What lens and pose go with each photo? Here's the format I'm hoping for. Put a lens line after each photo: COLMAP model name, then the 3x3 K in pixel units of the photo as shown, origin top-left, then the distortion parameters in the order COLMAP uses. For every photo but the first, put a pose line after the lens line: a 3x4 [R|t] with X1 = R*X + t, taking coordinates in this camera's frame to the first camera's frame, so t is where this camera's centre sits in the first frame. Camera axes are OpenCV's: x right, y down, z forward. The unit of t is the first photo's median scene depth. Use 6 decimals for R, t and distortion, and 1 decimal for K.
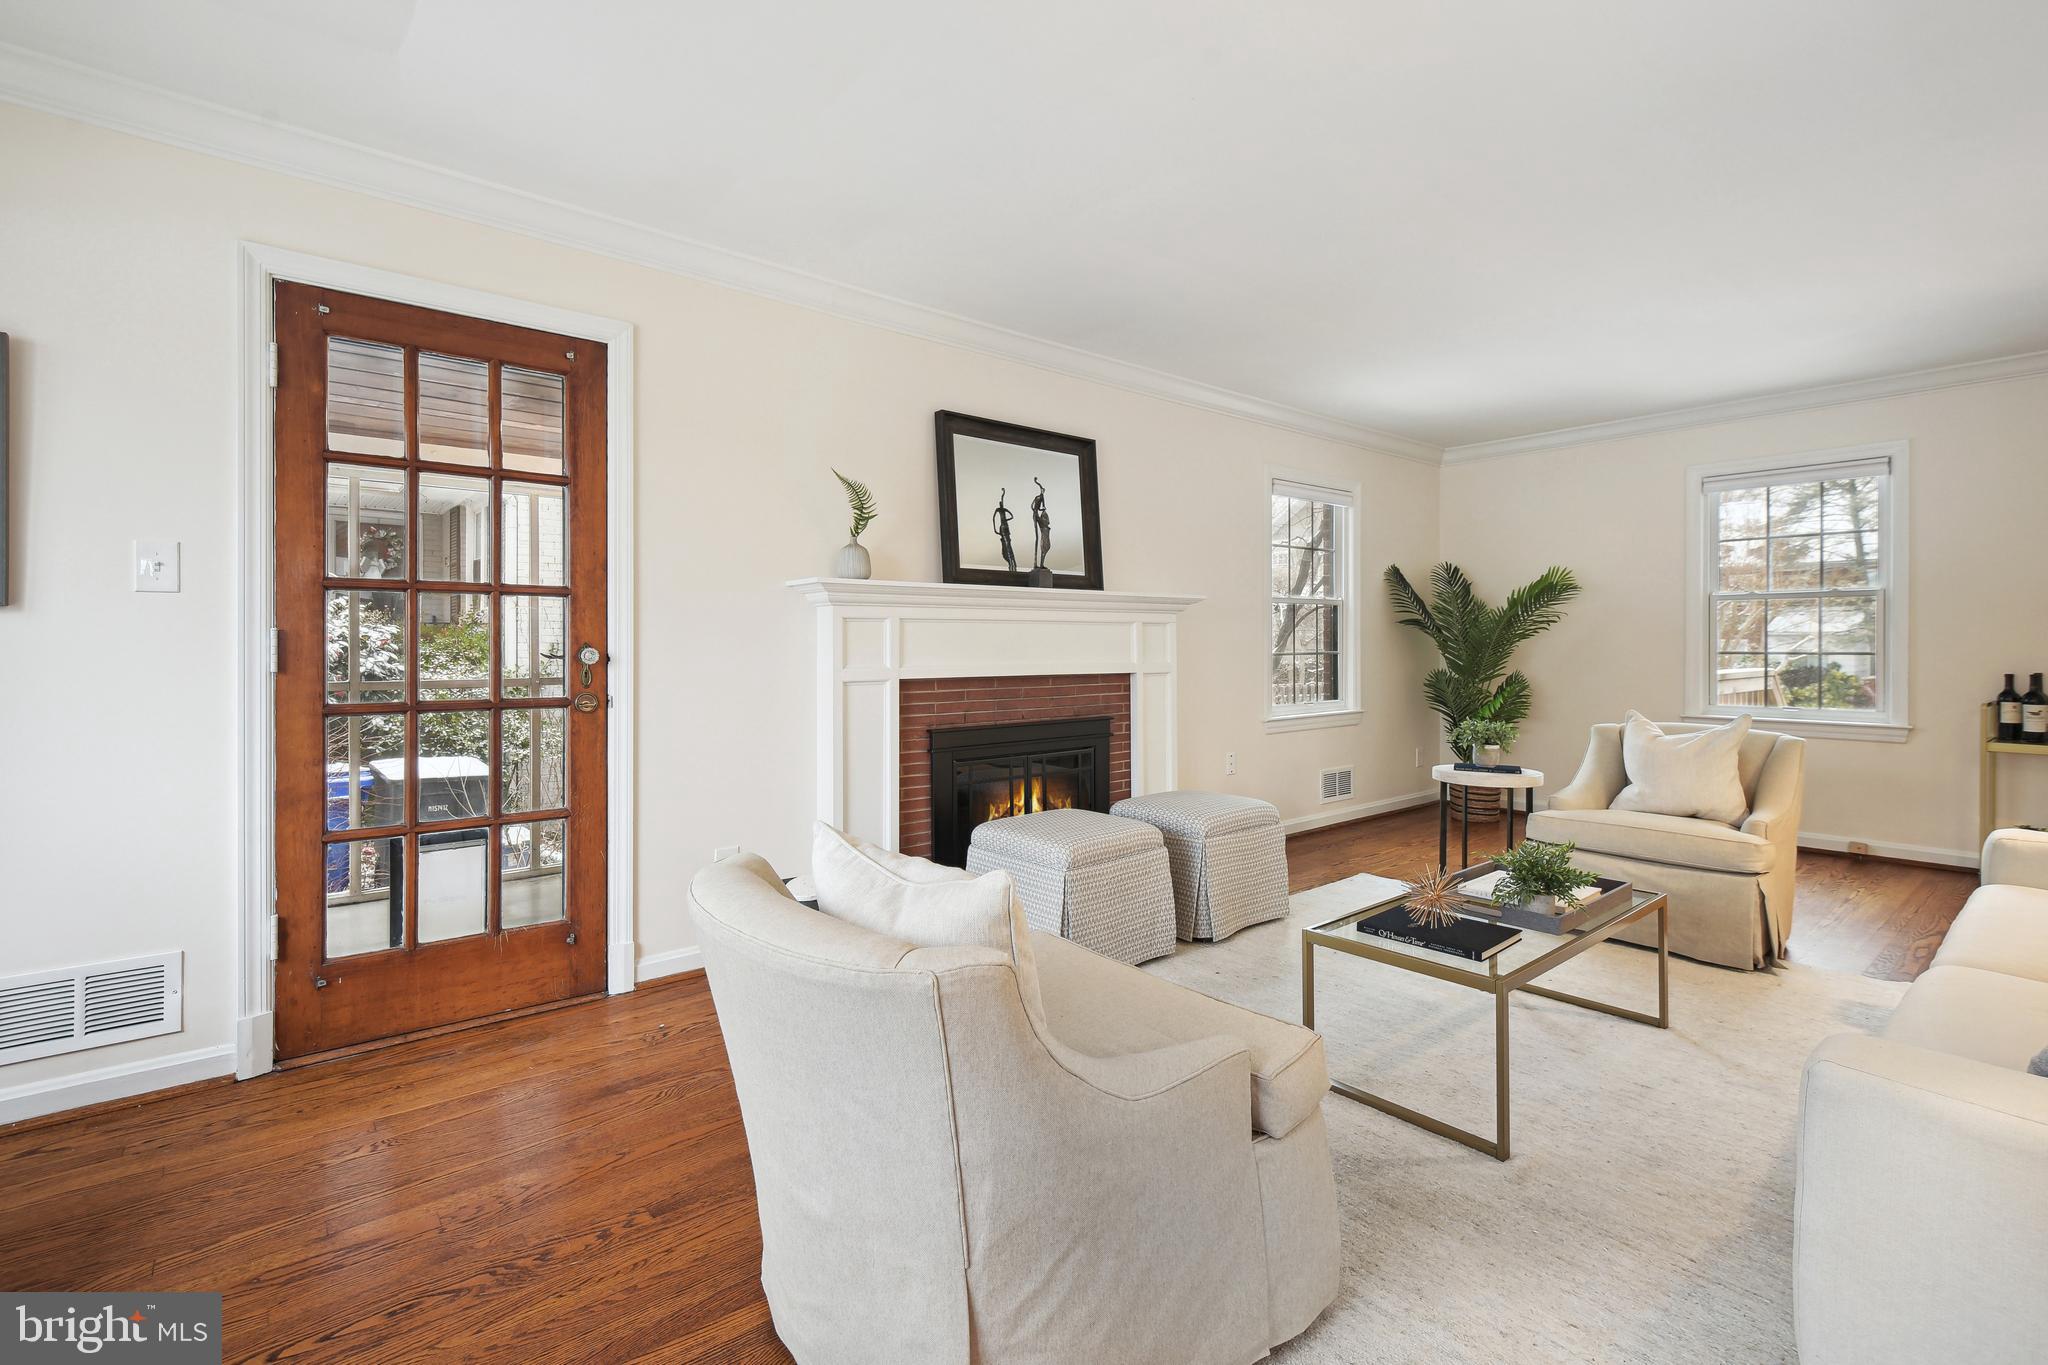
lens RADIAL K [[935.5, 0, 1028.2], [0, 935.5, 665.3], [0, 0, 1]] dist [0.003596, 0.000734]
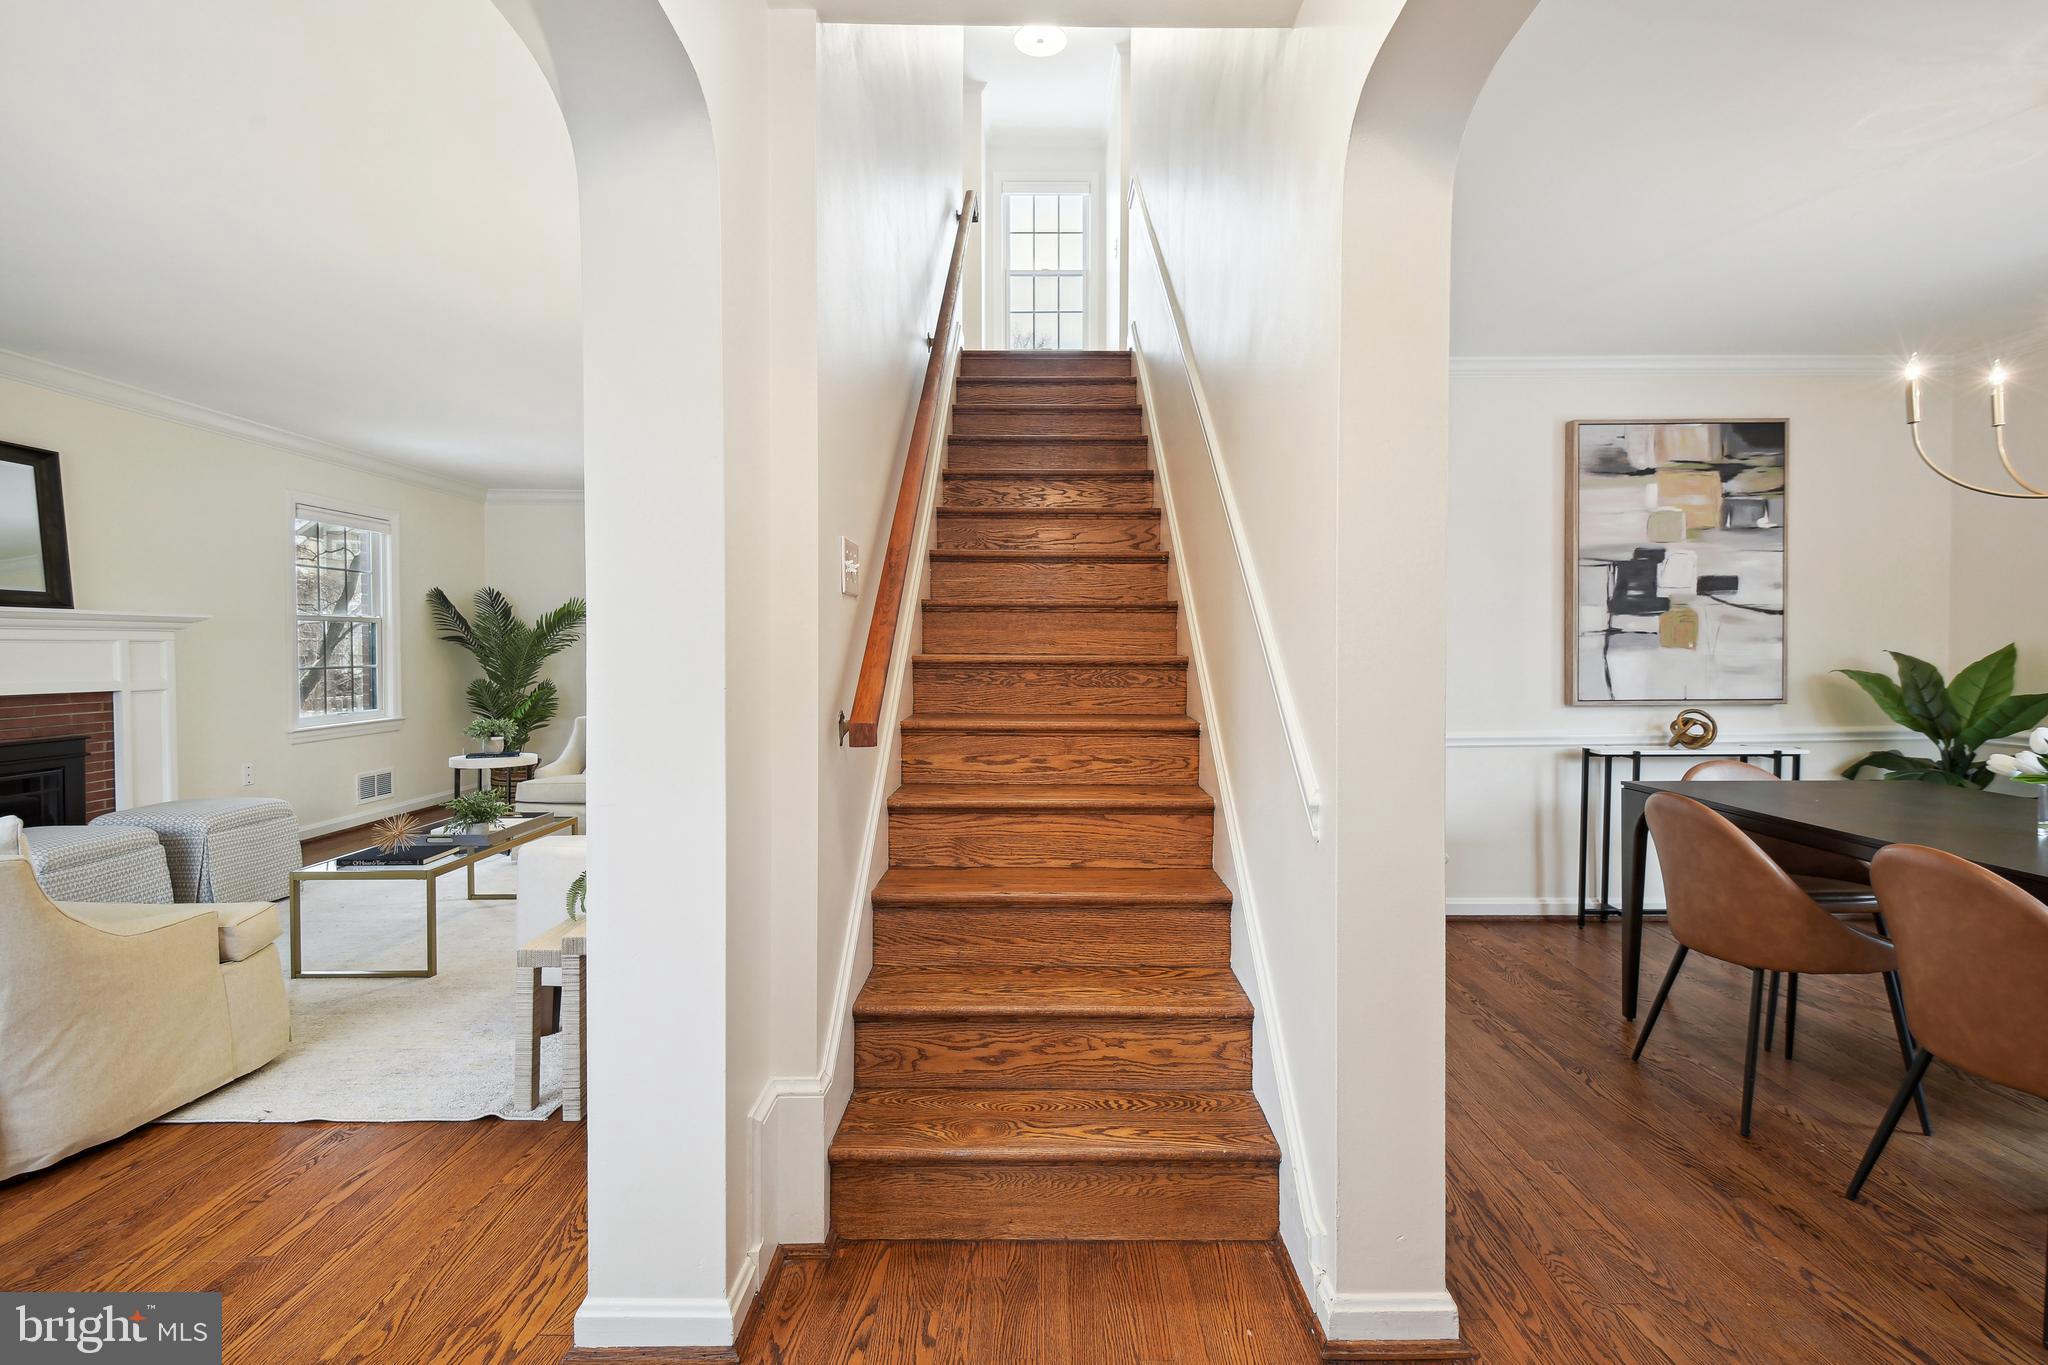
lens RADIAL K [[935.5, 0, 1028.2], [0, 935.5, 665.3], [0, 0, 1]] dist [0.003596, 0.000734]
pose [[0.634553, -0.009933, 0.772815, -0.045380], [0.014235, 0.999898, 0.001163, -0.006563], [-0.772748, 0.010263, 0.634630, -0.391123]]
